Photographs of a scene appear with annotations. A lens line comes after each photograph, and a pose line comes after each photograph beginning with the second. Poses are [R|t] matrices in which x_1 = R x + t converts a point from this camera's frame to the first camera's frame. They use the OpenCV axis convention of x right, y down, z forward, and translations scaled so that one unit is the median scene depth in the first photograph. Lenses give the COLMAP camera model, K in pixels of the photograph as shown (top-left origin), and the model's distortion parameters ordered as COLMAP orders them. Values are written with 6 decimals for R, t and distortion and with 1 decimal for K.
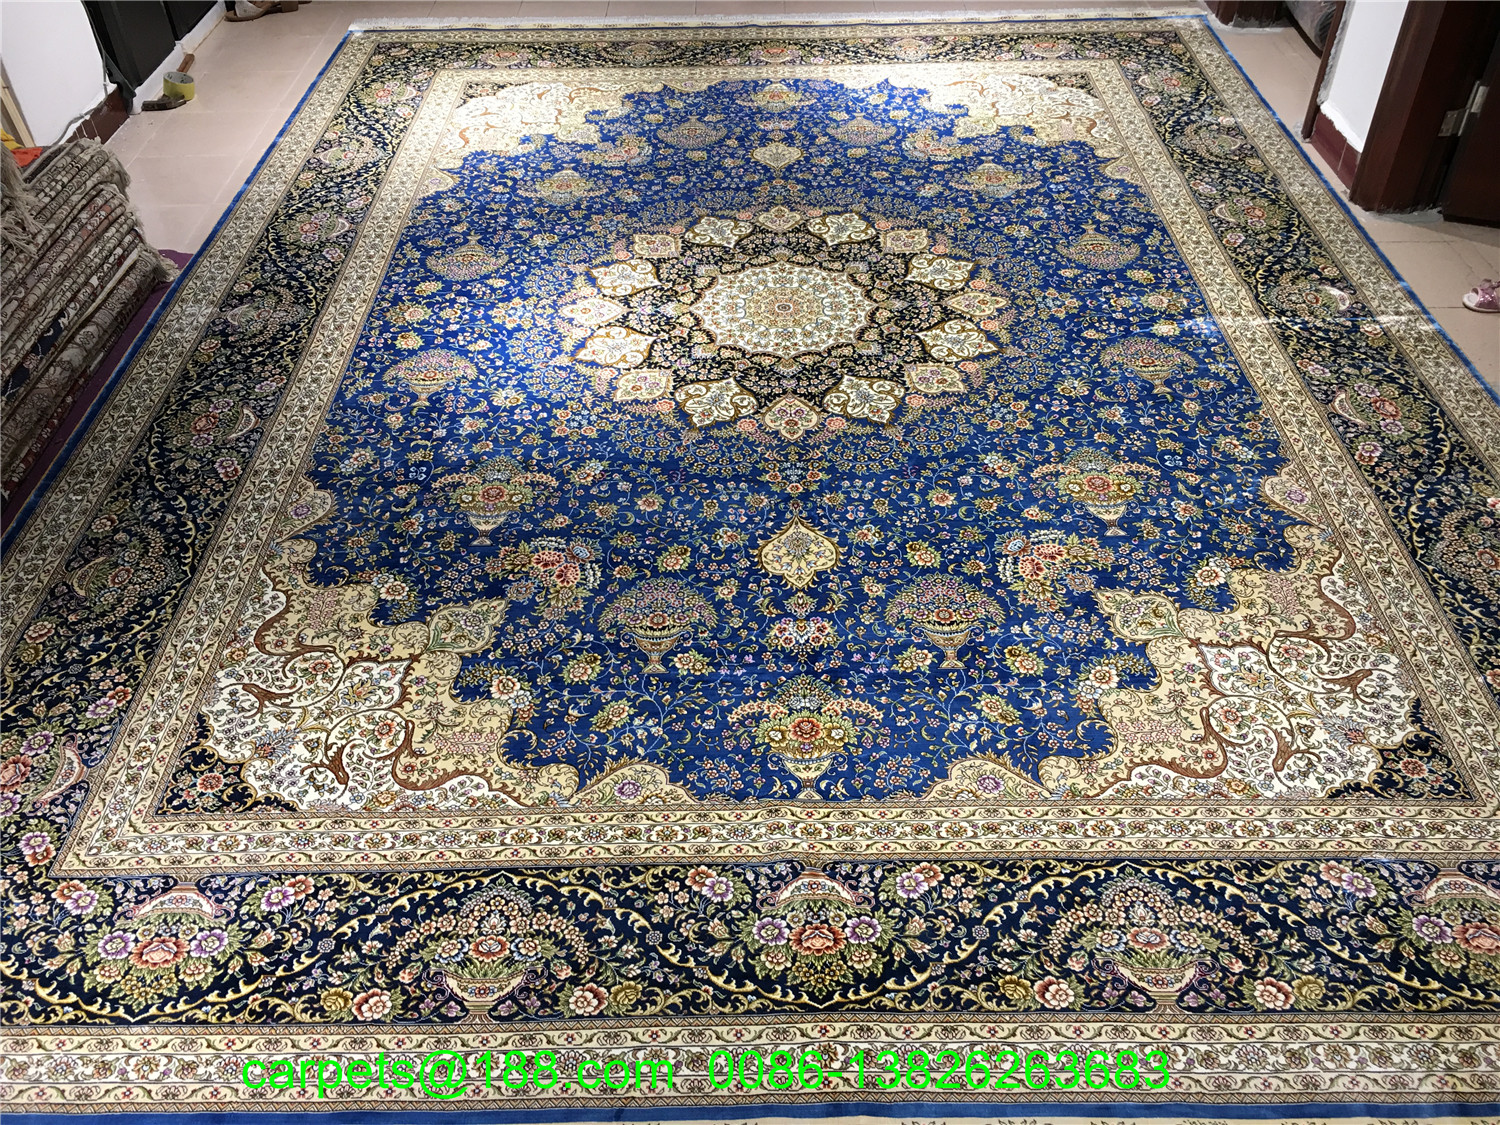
lens RADIAL K [[1255.8, 0, 751.5], [0, 1255.8, 563.9], [0, 0, 1]] dist [0.067638, -0.083045]
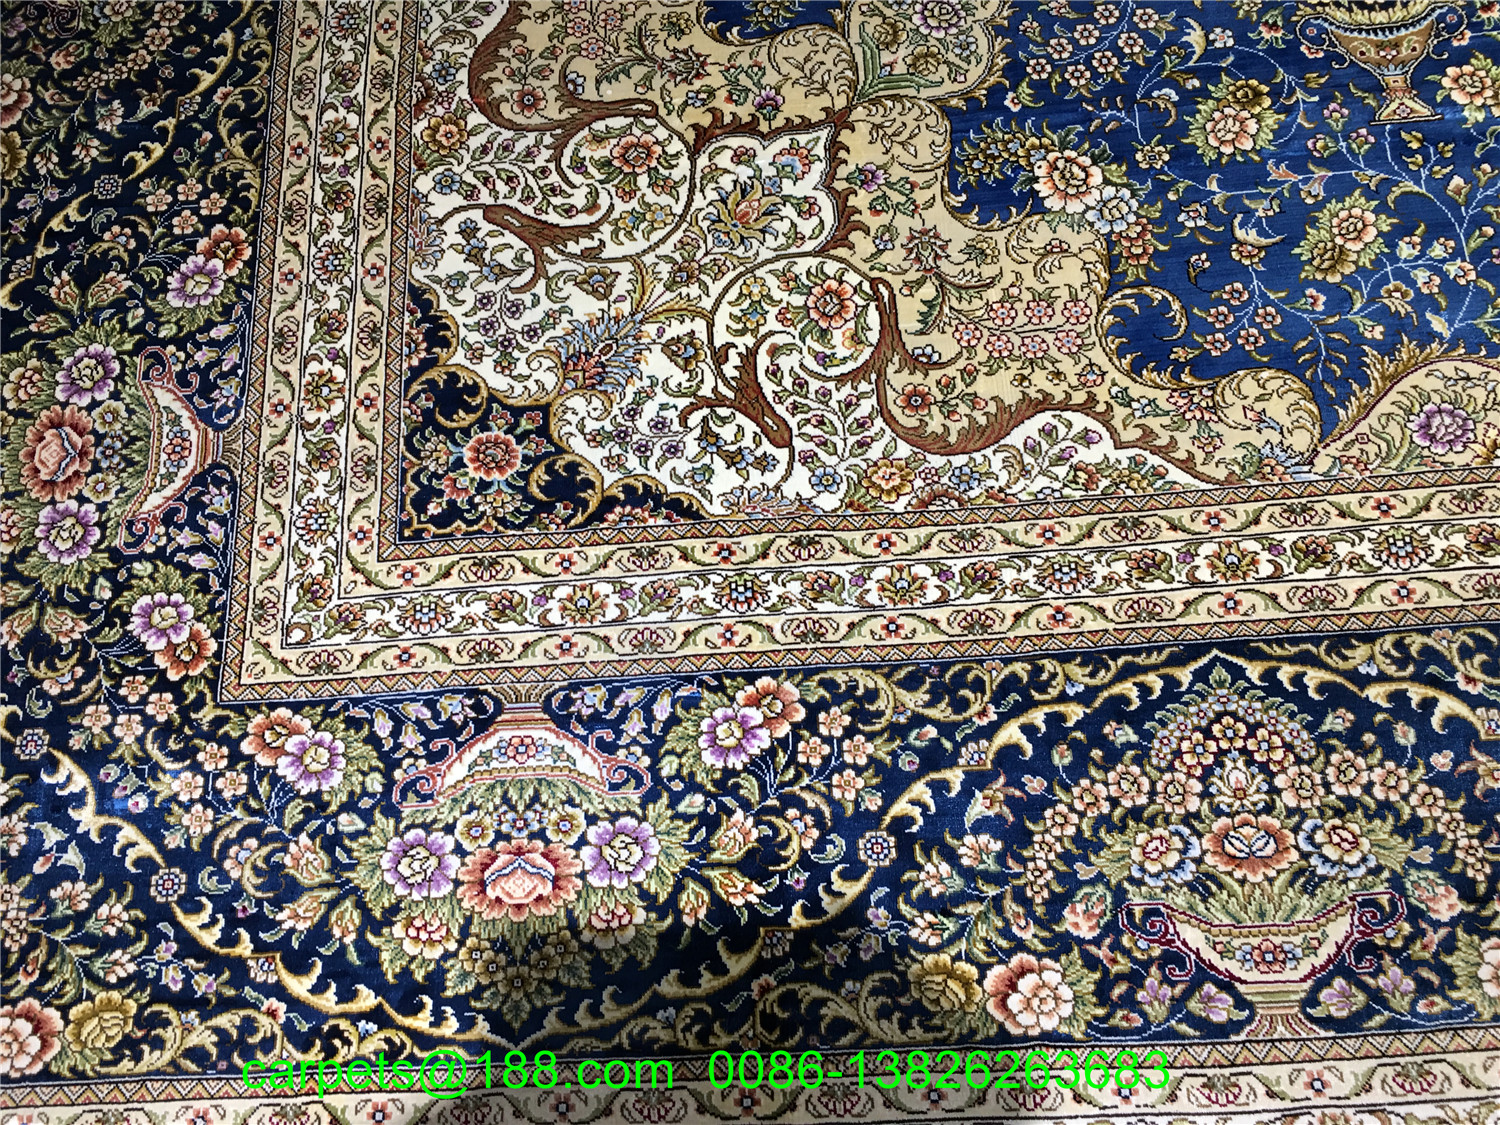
lens RADIAL K [[1255.8, 0, 743.2], [0, 1255.8, 567.6], [0, 0, 1]] dist [0.067638, -0.083045]
pose [[0.997986, -0.053255, -0.034469, -0.324964], [0.063320, 0.869285, 0.490240, -0.009760], [0.003855, -0.491435, 0.870906, 0.589166]]
